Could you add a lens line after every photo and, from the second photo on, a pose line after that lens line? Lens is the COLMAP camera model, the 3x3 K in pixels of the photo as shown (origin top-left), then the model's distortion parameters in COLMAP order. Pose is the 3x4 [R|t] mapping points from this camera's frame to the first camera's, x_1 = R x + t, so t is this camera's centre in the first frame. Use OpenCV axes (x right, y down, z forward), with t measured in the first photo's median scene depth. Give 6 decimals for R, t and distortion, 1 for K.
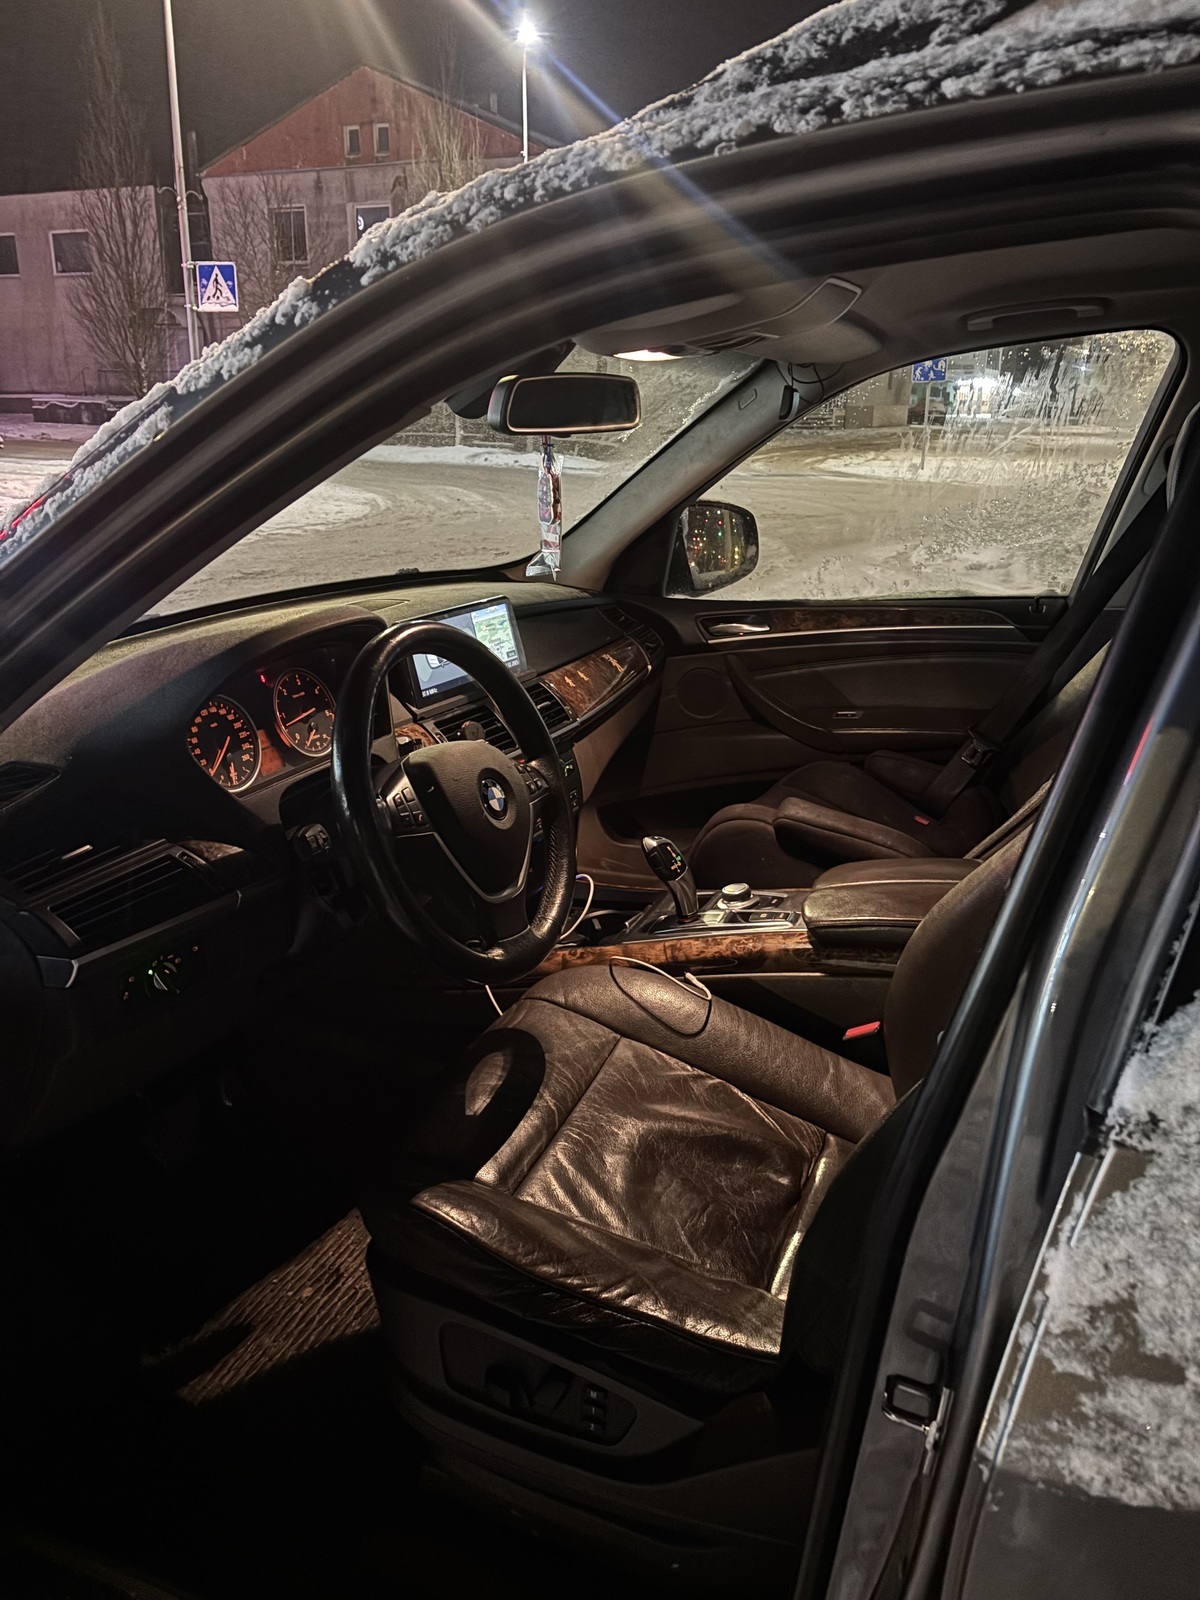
lens RADIAL K [[1201.6, 0, 596.5], [0, 1201.6, 802.6], [0, 0, 1]] dist [0.007223, 0.005187]
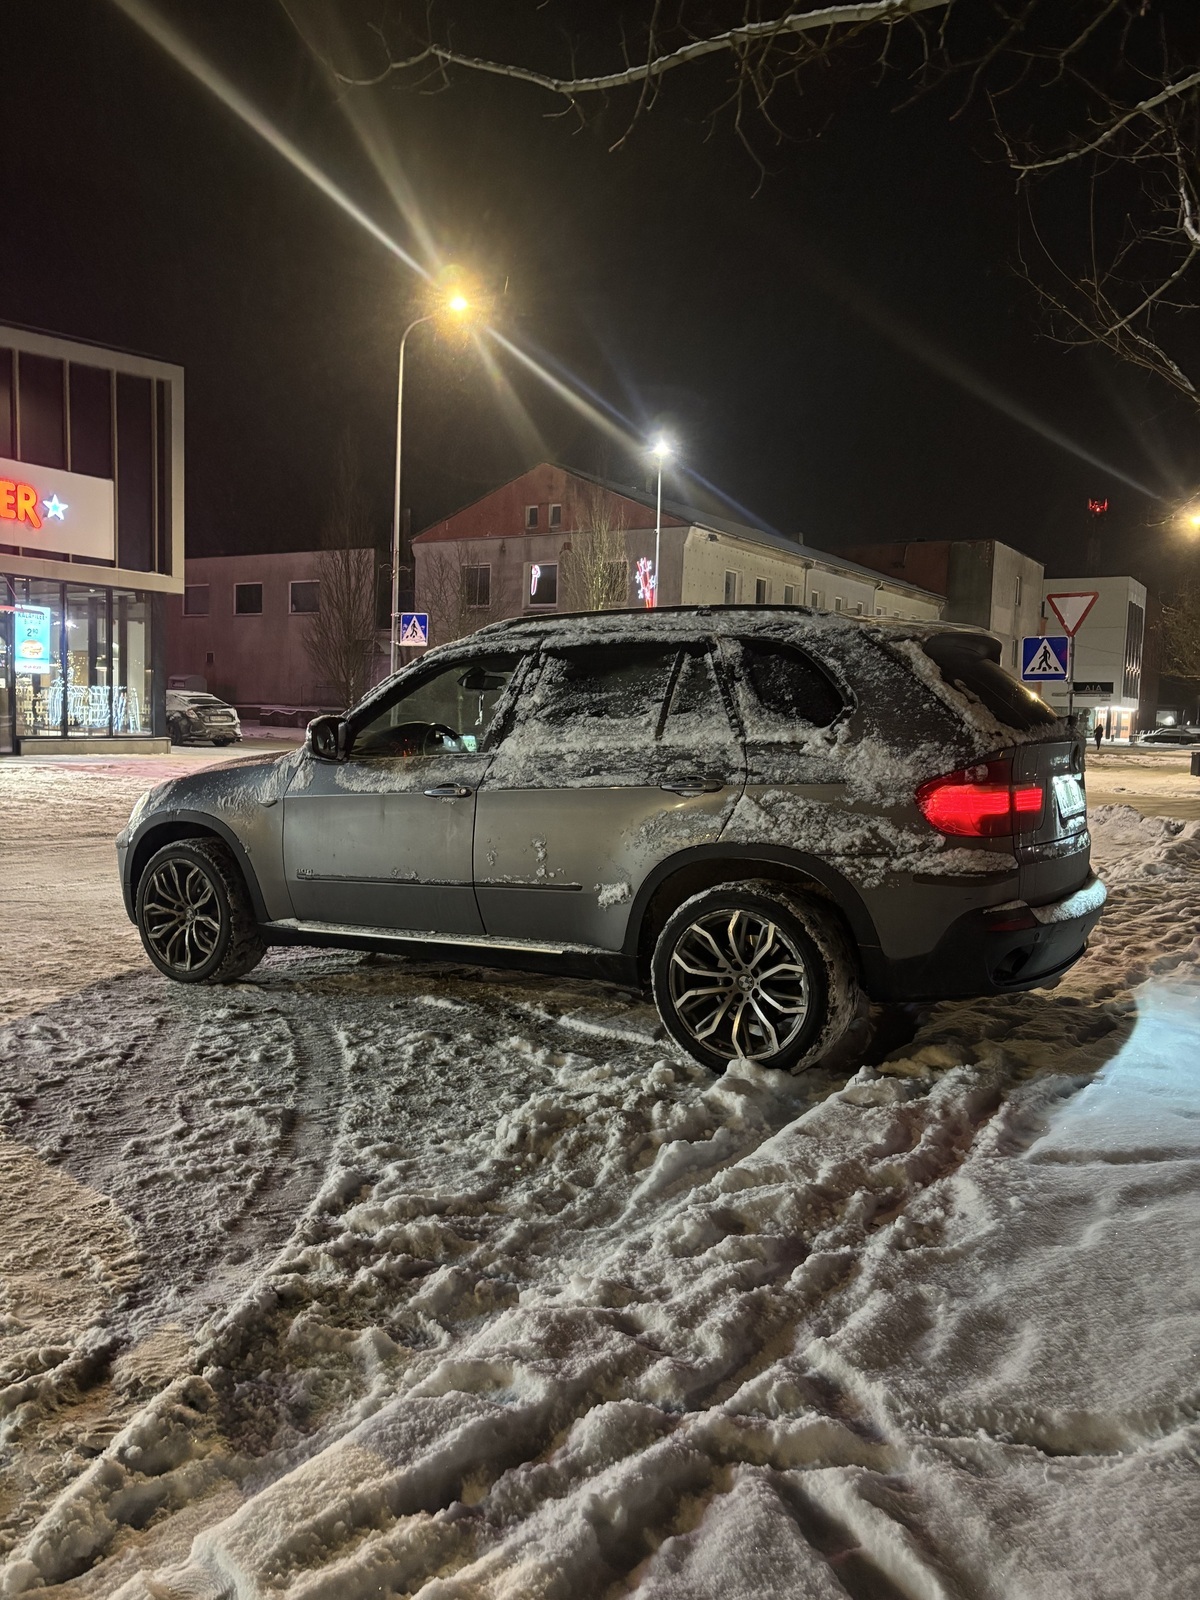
lens RADIAL K [[1201.6, 0, 601.7], [0, 1201.6, 800.3], [0, 0, 1]] dist [0.007223, 0.005187]
pose [[0.991365, 0.024865, -0.128752, 0.037661], [-0.056635, 0.966748, -0.249380, 0.043733], [0.118270, 0.254518, 0.959809, -0.115936]]
